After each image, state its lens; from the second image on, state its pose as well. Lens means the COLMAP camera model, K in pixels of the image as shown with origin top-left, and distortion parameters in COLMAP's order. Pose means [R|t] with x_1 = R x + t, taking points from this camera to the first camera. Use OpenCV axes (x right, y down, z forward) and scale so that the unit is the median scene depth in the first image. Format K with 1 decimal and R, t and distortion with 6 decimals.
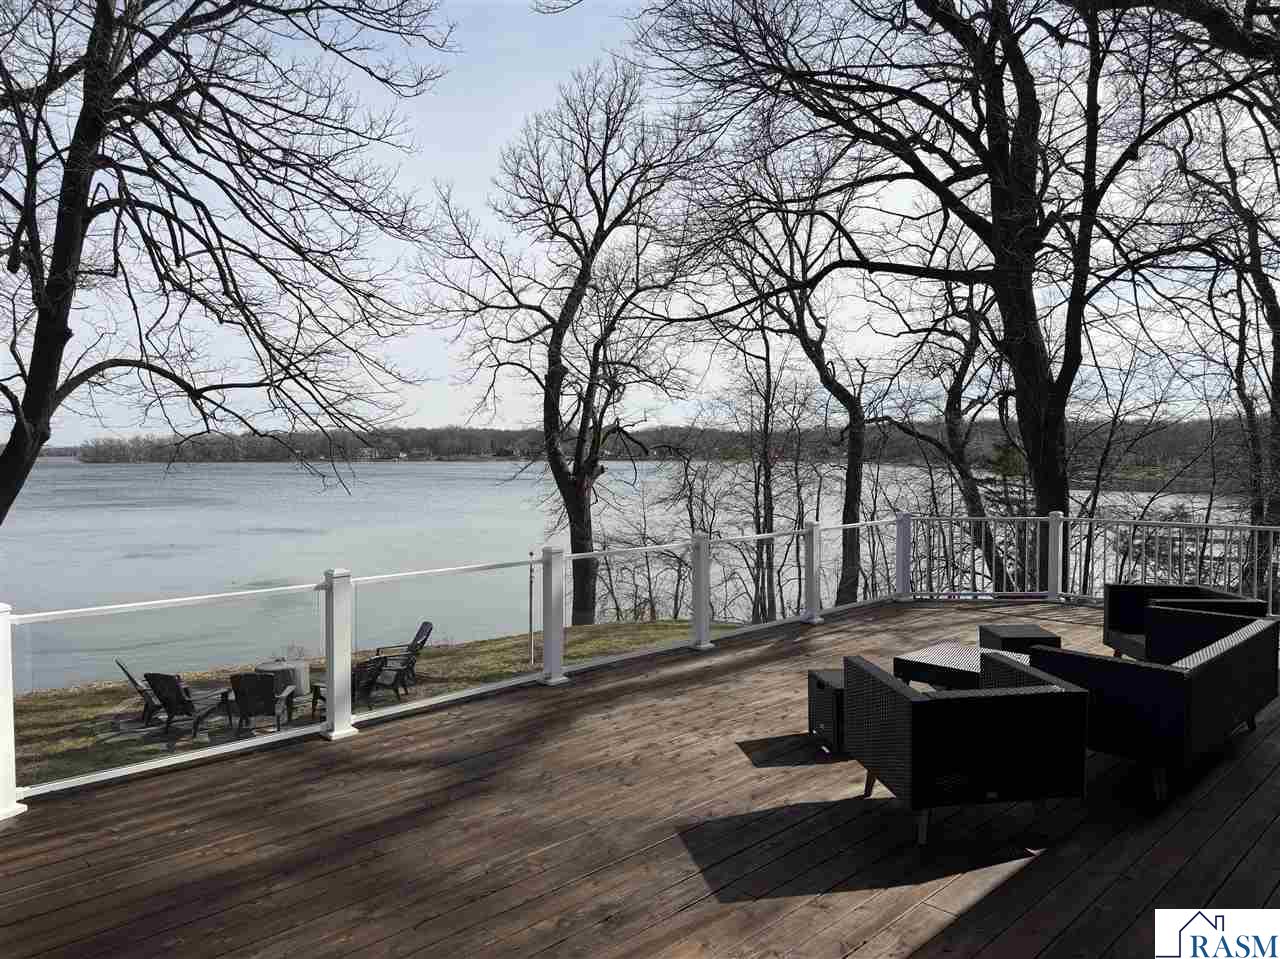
lens RADIAL K [[911.6, 0, 640.0], [0, 911.6, 479.5], [0, 0, 1]] dist [0.110127, -0.157020]
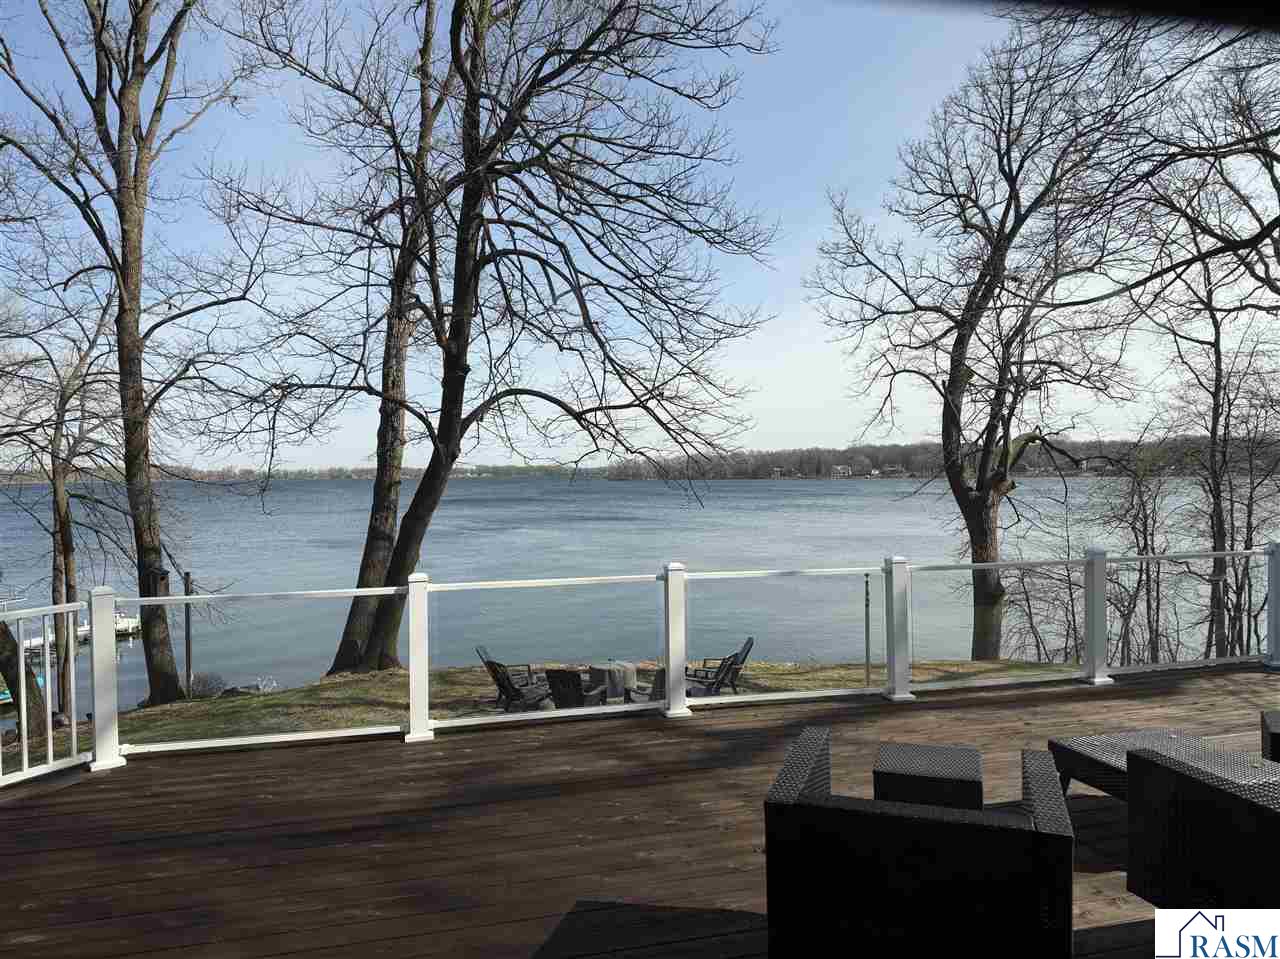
lens RADIAL K [[908.4, 0, 637.8], [0, 908.4, 487.5], [0, 0, 1]] dist [0.038708, -0.056327]
pose [[0.864380, 0.002111, -0.502834, 0.091064], [-0.007244, 0.999940, -0.008255, 0.001570], [0.502786, 0.010778, 0.864344, 0.058609]]
